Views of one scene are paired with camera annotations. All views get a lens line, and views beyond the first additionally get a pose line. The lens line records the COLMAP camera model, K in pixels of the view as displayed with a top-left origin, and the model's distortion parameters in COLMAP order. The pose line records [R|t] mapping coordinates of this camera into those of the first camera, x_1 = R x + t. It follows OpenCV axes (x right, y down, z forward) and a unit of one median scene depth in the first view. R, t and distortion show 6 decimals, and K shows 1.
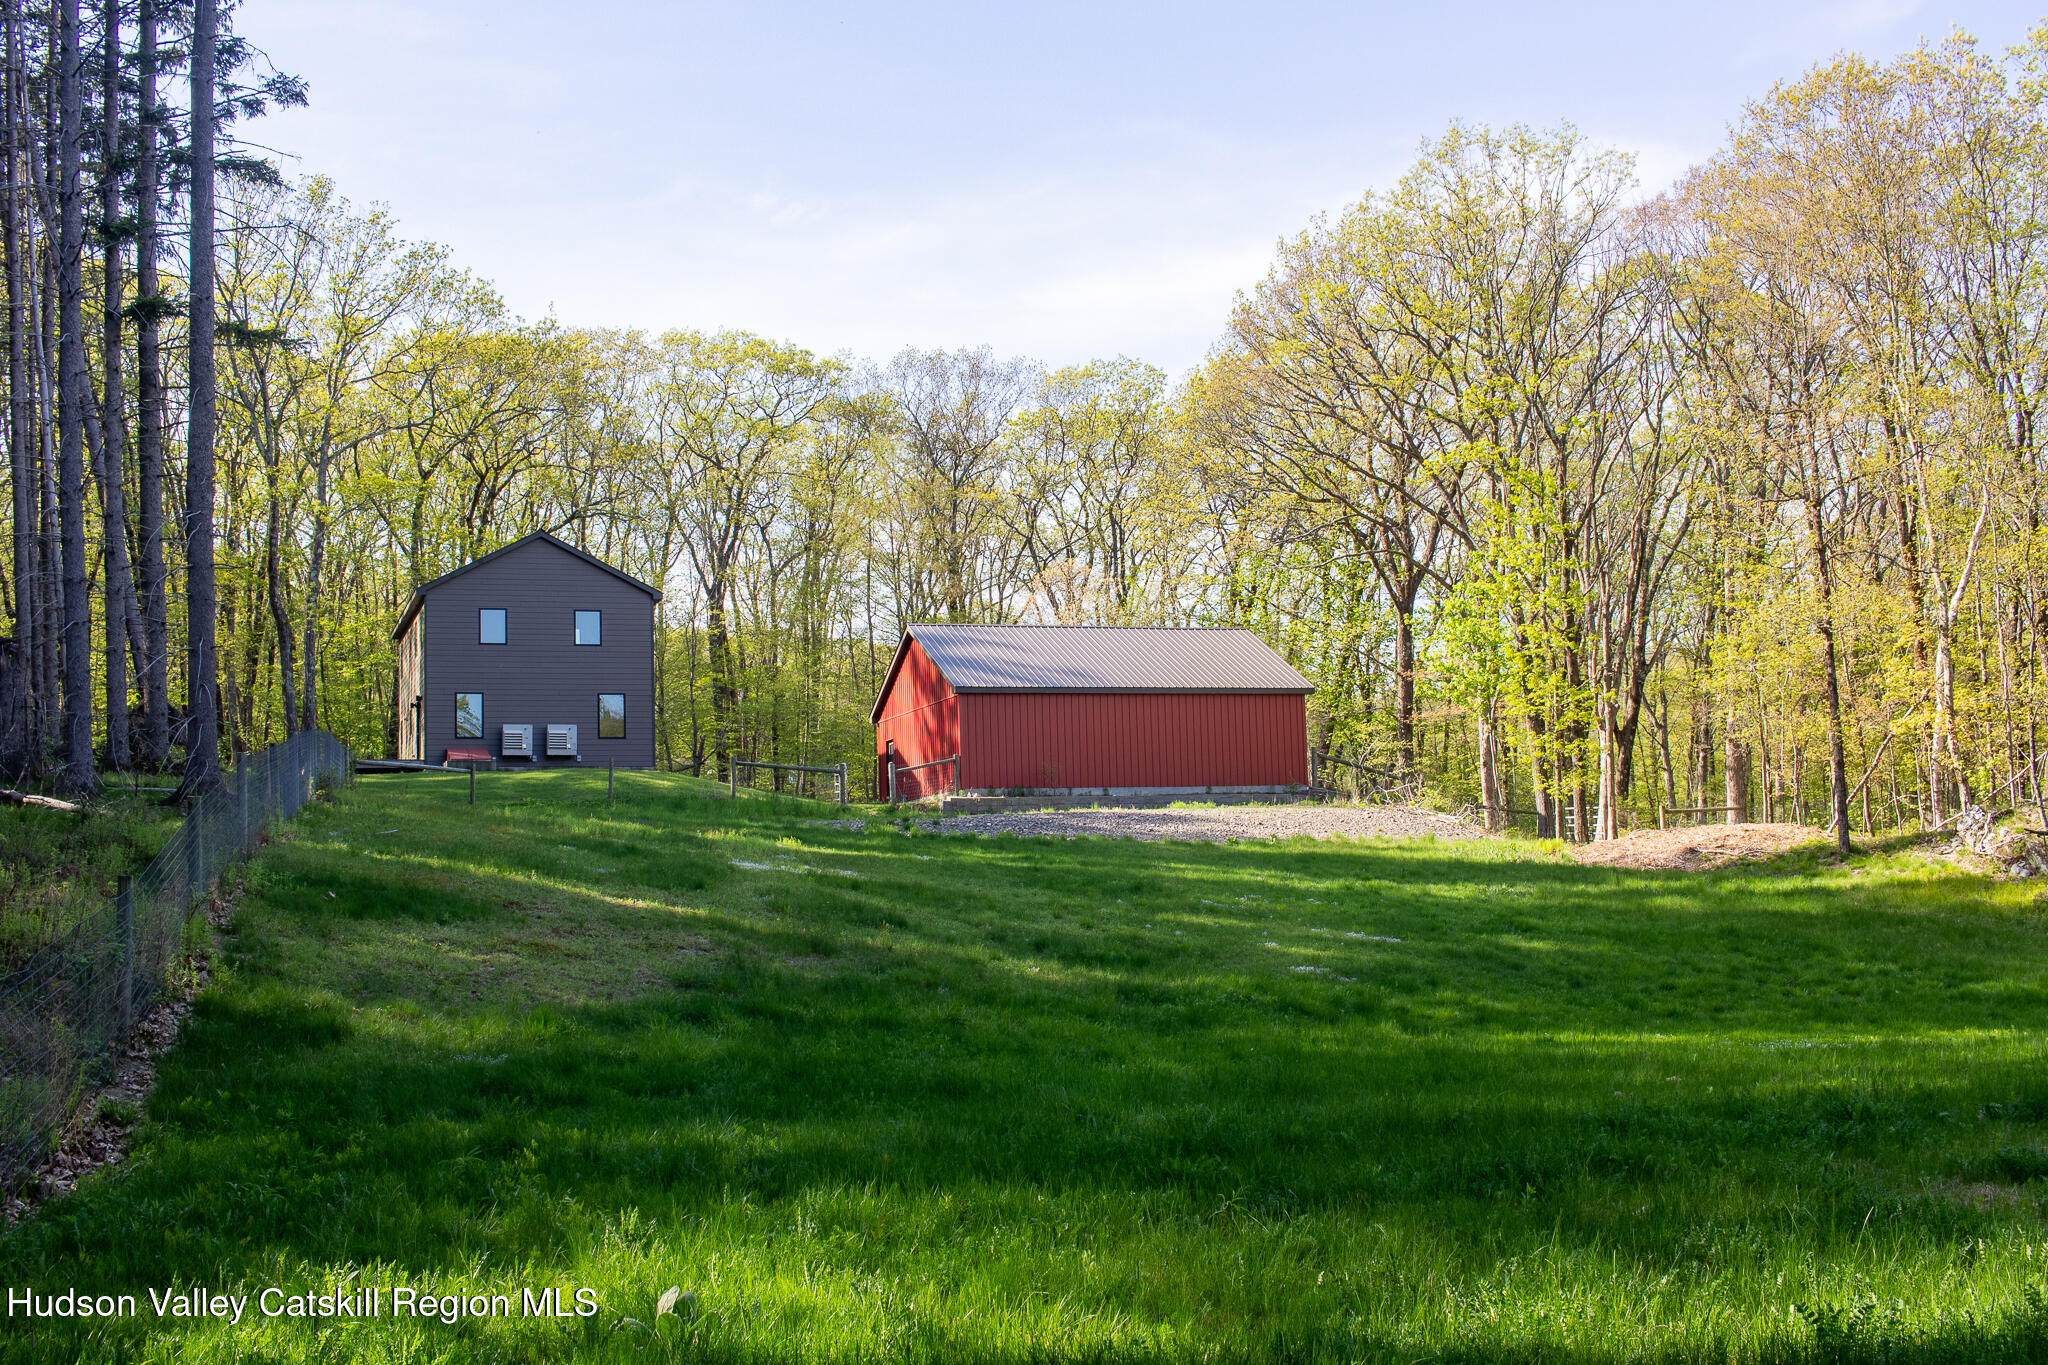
lens RADIAL K [[2352.4, 0, 1024.0], [0, 2352.4, 682.5], [0, 0, 1]] dist [-0.166899, 0.013852]
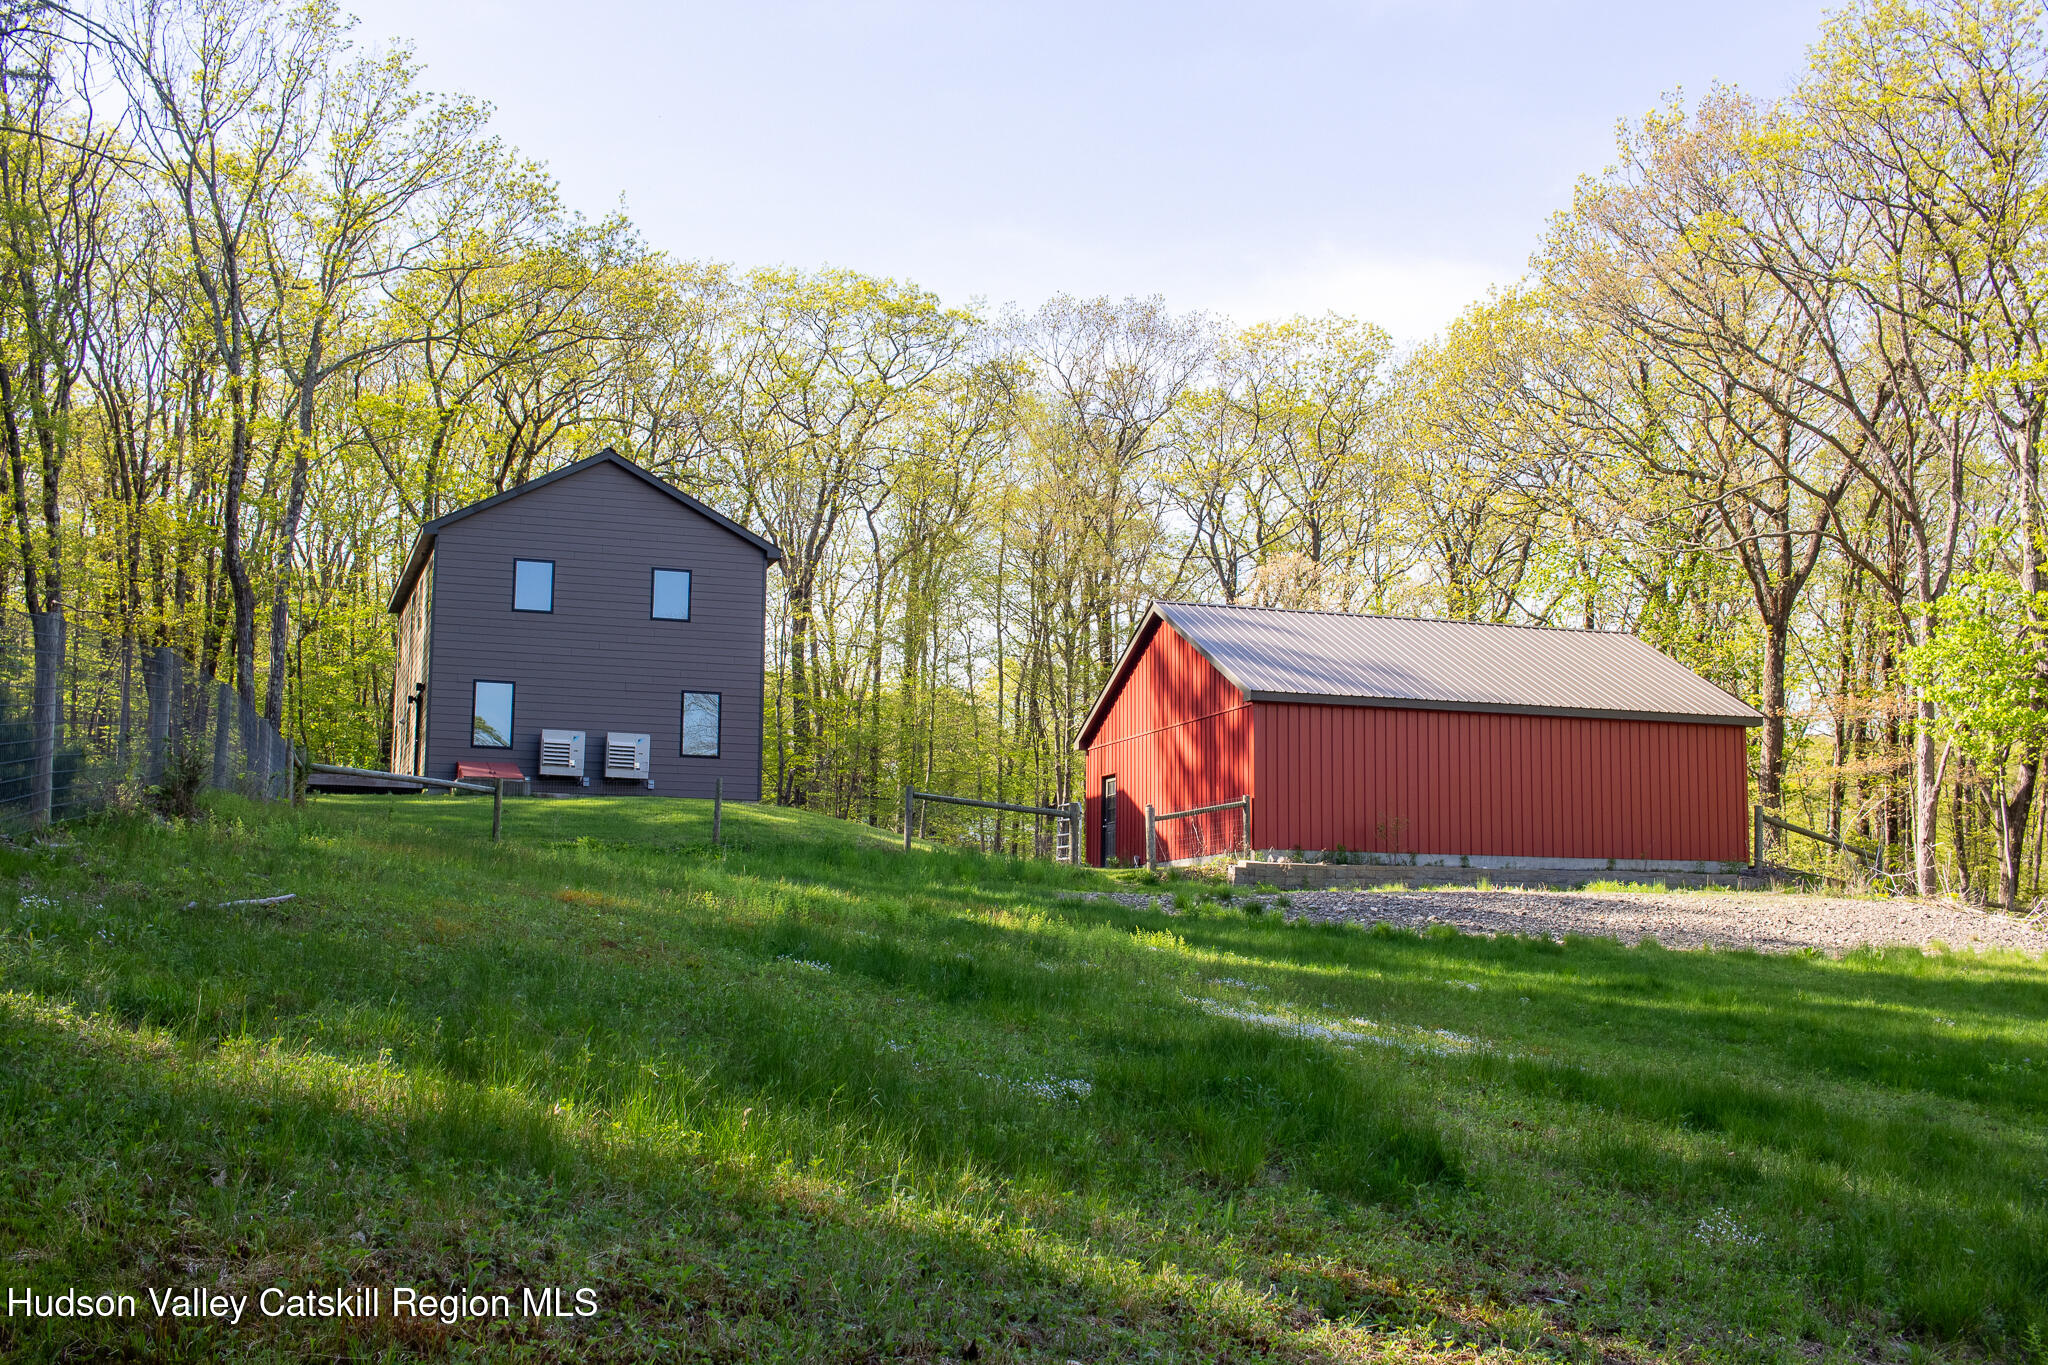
lens RADIAL K [[2352.4, 0, 1024.0], [0, 2352.4, 682.5], [0, 0, 1]] dist [-0.166899, 0.013852]
pose [[0.999250, 0.038201, -0.006301, -0.068454], [-0.038370, 0.998833, -0.029342, 0.016240], [0.005173, 0.029562, 0.999550, 0.276475]]
